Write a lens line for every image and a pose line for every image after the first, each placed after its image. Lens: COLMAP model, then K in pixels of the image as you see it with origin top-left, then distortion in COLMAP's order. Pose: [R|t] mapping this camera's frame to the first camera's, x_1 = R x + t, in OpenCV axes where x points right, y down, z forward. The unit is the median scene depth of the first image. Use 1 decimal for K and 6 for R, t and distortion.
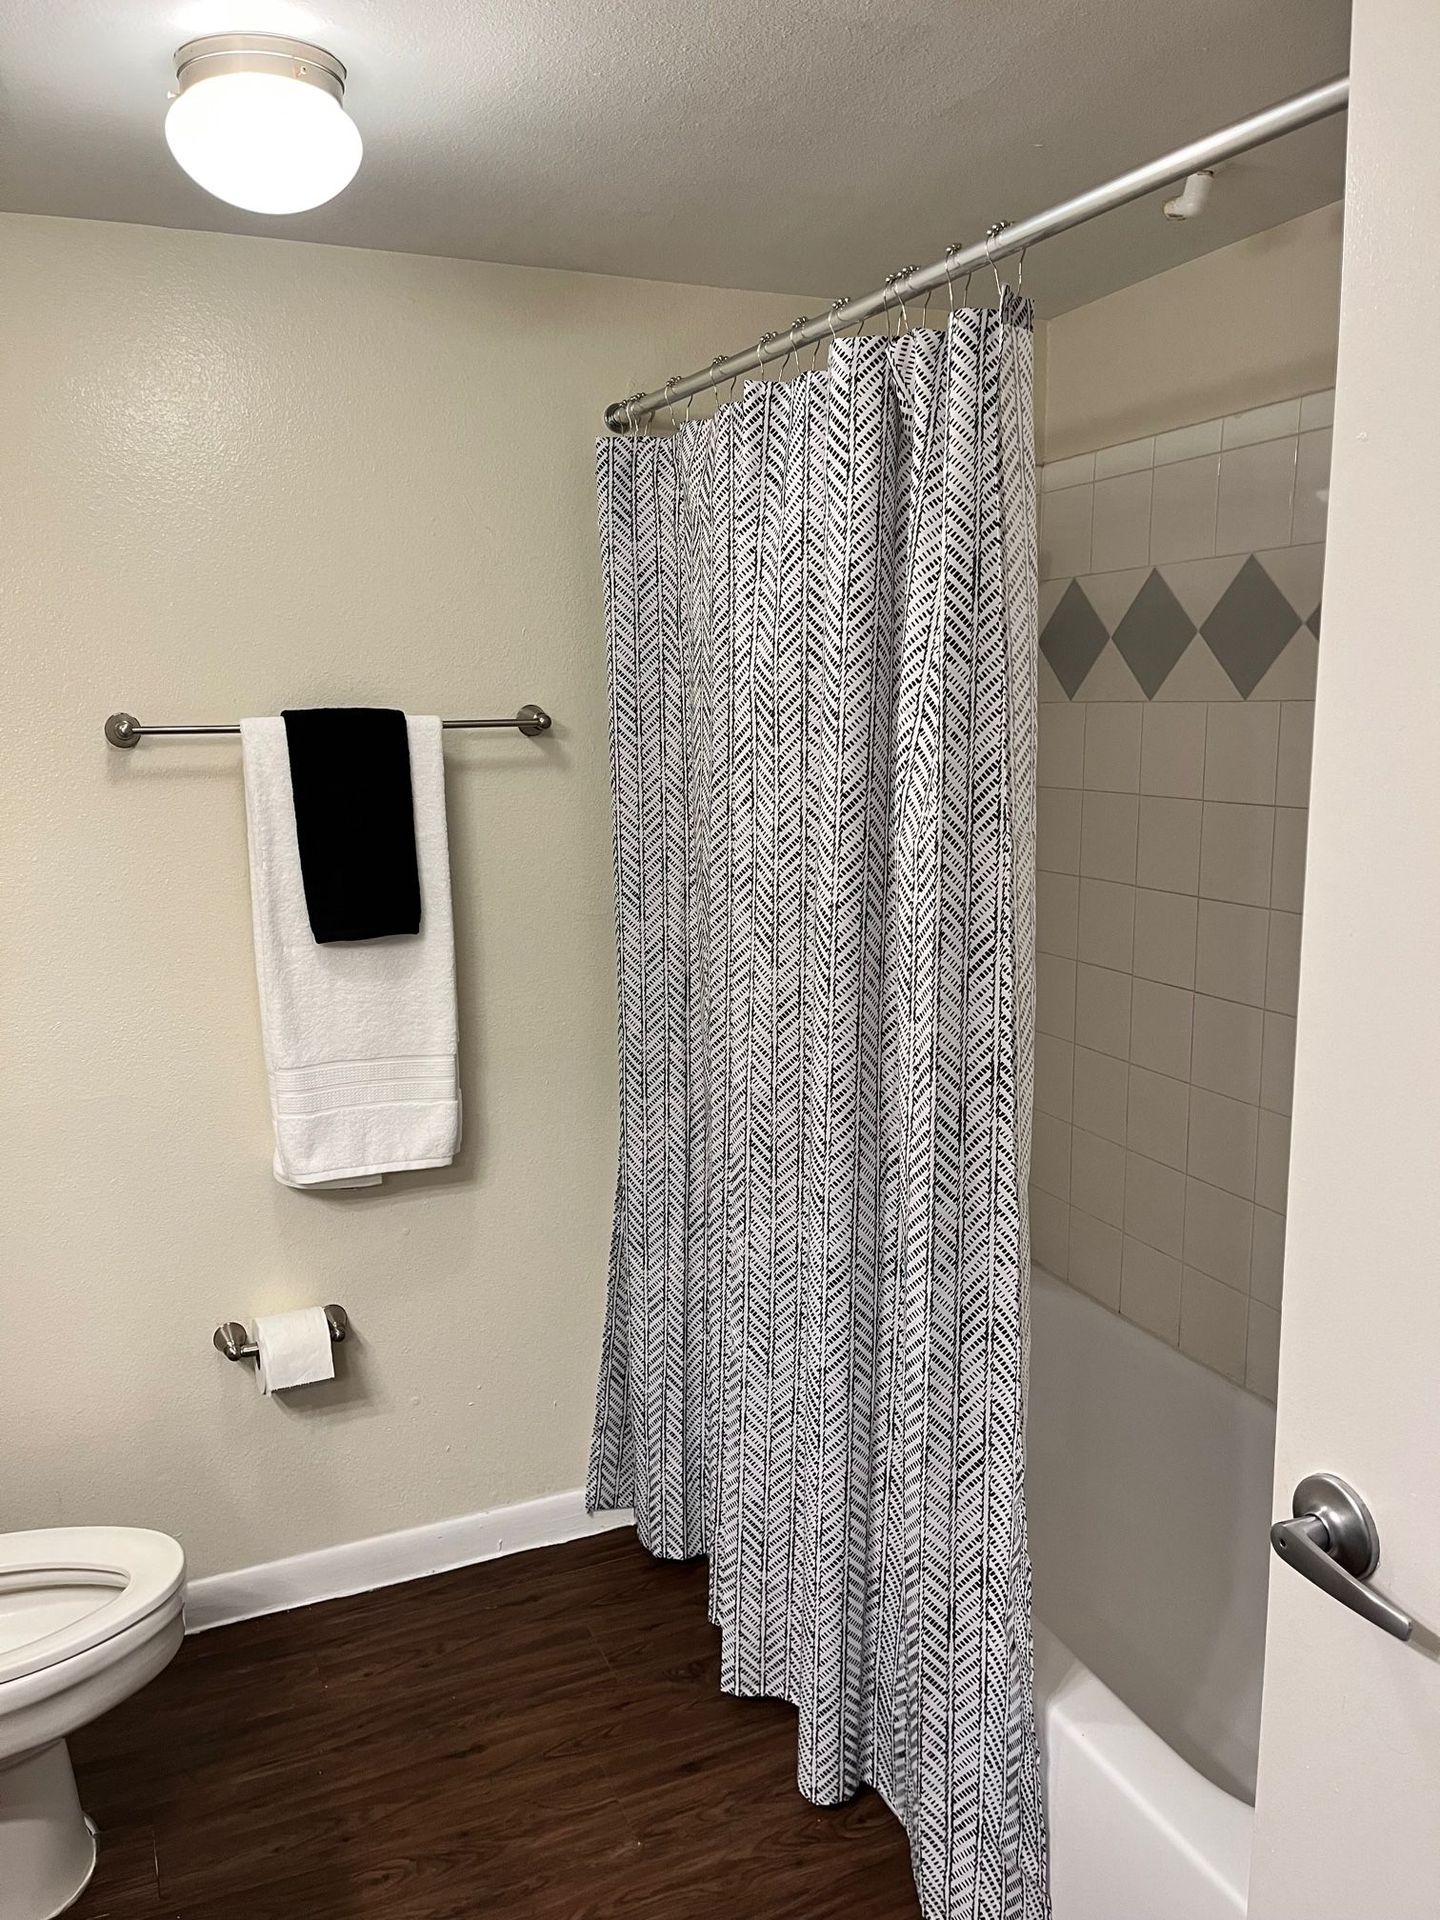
lens RADIAL K [[1476.5, 0, 716.4], [0, 1476.5, 955.4], [0, 0, 1]] dist [0.025656, 0.000128]
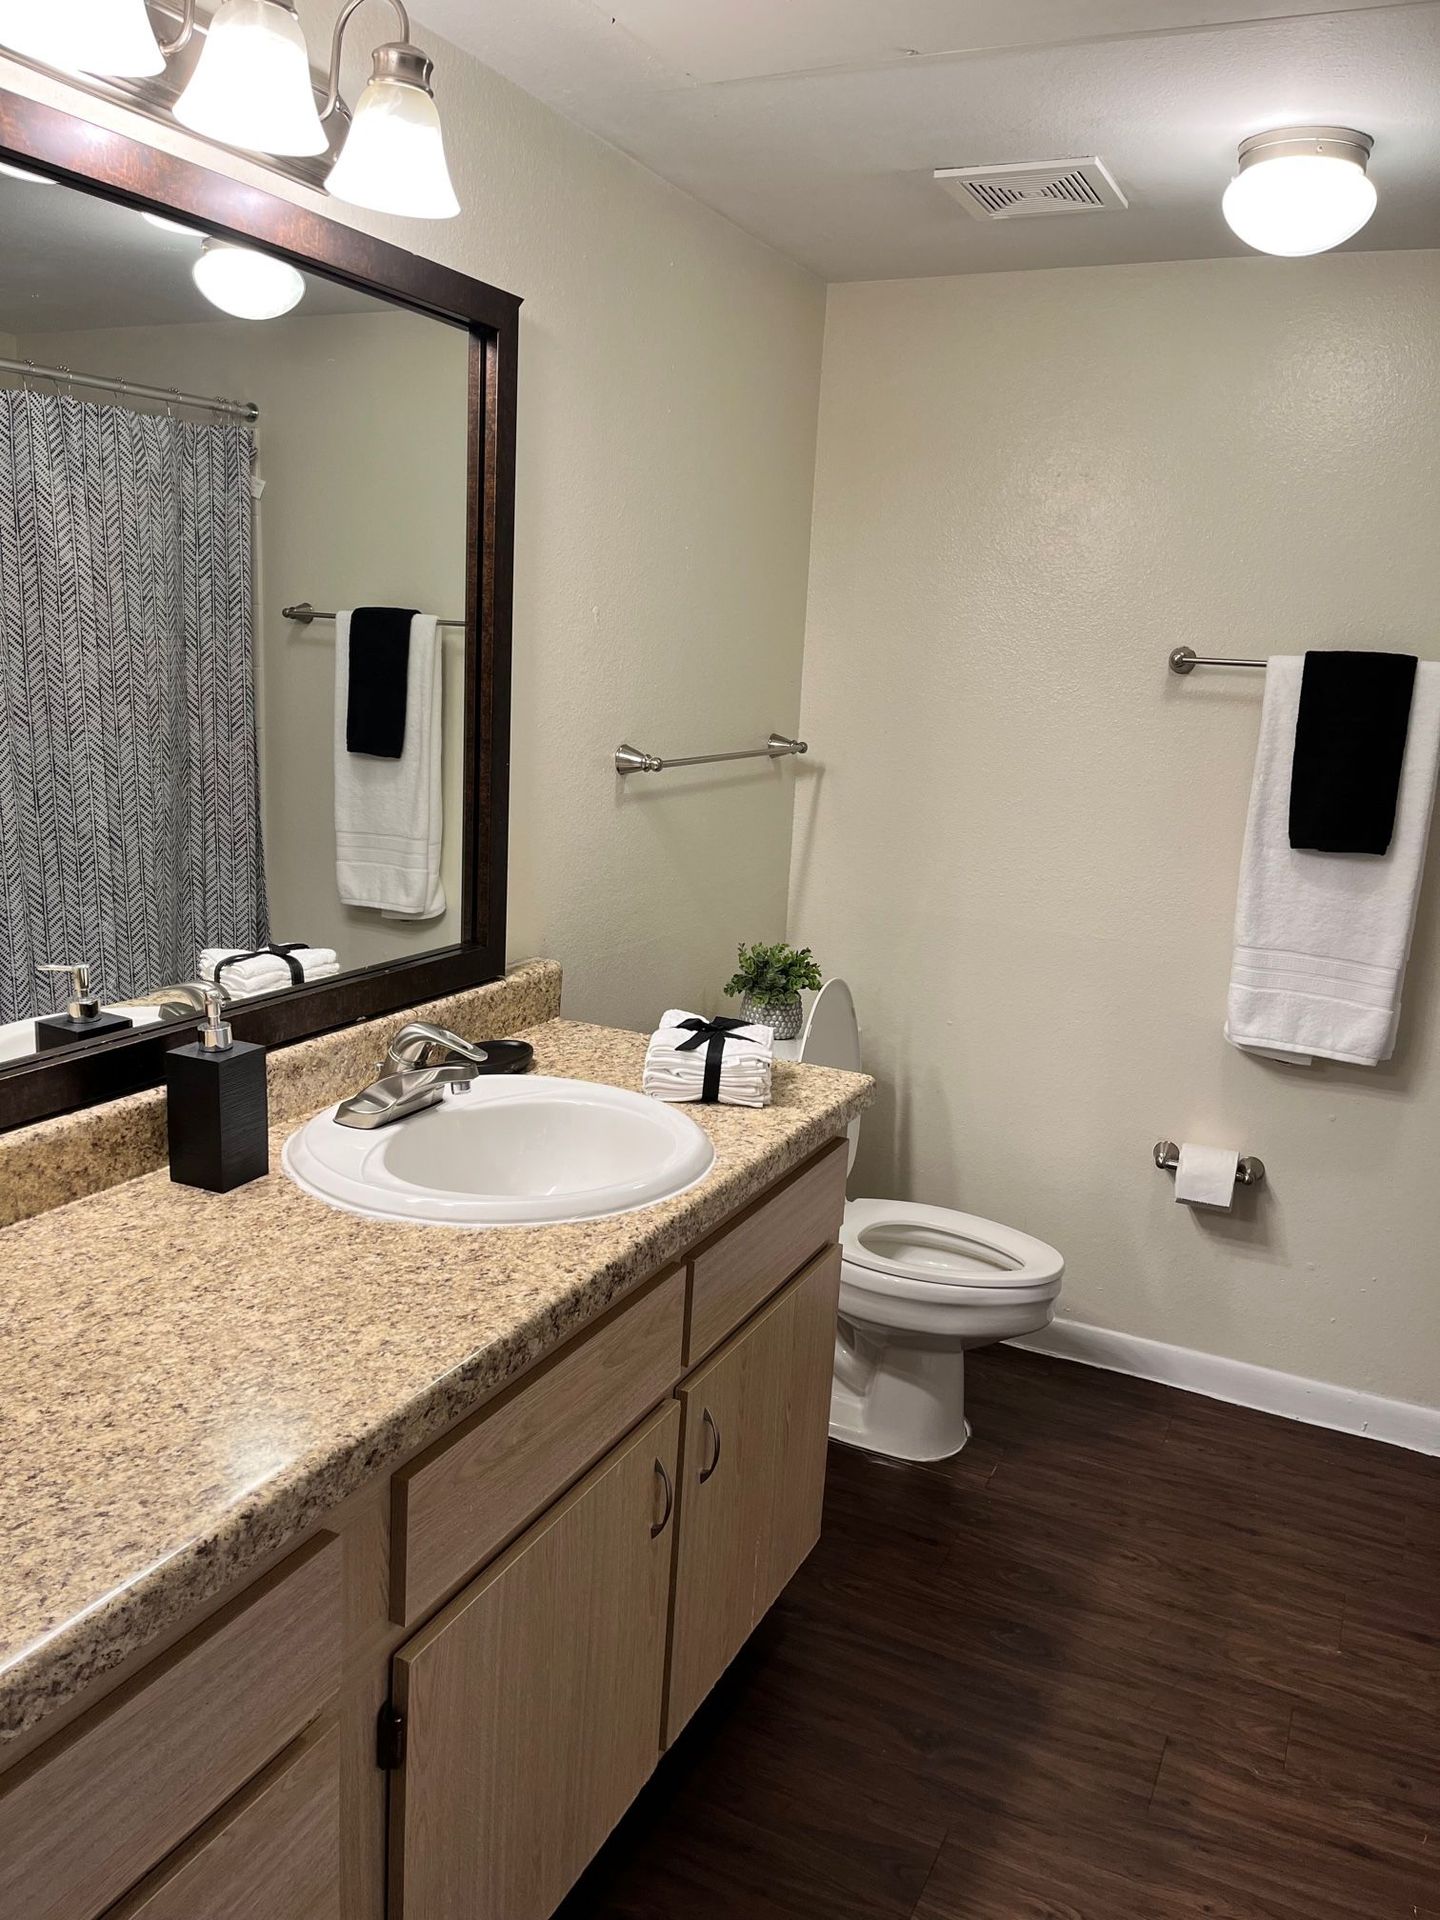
lens RADIAL K [[1476.5, 0, 722.3], [0, 1476.5, 959.5], [0, 0, 1]] dist [0.025656, 0.000128]
pose [[0.659214, 0.206484, -0.723050, 0.305028], [-0.190614, 0.976039, 0.104946, 0.040651], [0.727395, 0.068642, 0.682777, -0.140098]]
